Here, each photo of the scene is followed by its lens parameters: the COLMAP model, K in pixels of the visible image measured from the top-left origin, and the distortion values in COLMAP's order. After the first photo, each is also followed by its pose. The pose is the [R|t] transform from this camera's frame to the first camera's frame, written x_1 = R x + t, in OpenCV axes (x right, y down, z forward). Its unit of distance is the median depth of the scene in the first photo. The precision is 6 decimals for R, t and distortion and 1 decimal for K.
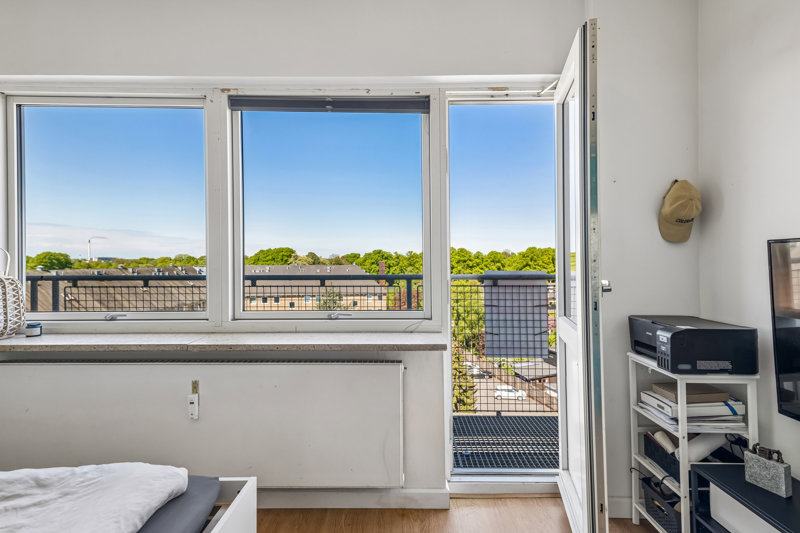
lens RADIAL K [[397.2, 0, 400.7], [0, 397.2, 250.0], [0, 0, 1]] dist [0.028591, 0.000224]
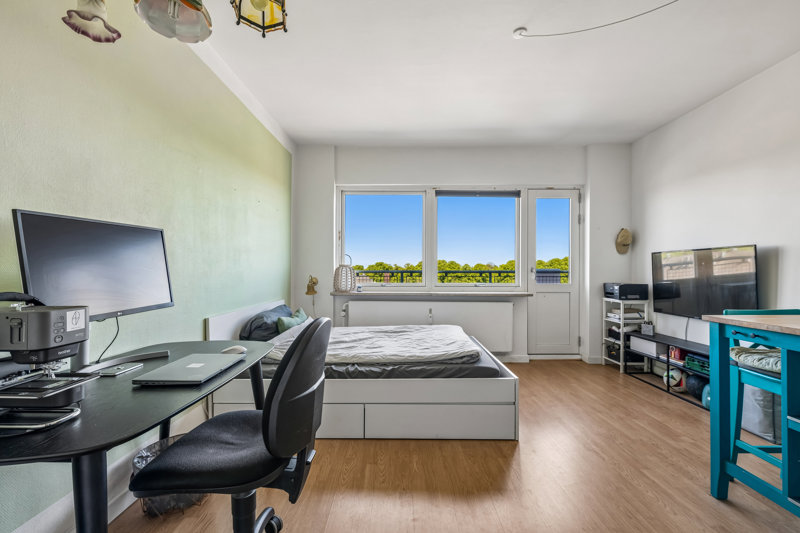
lens RADIAL K [[354.6, 0, 401.1], [0, 354.6, 272.3], [0, 0, 1]] dist [0.000384, -0.000722]
pose [[0.999772, 0.001947, 0.021286, -0.722781], [-0.002518, 0.999637, 0.026831, 0.040574], [-0.021226, -0.026879, 0.999413, -1.153421]]
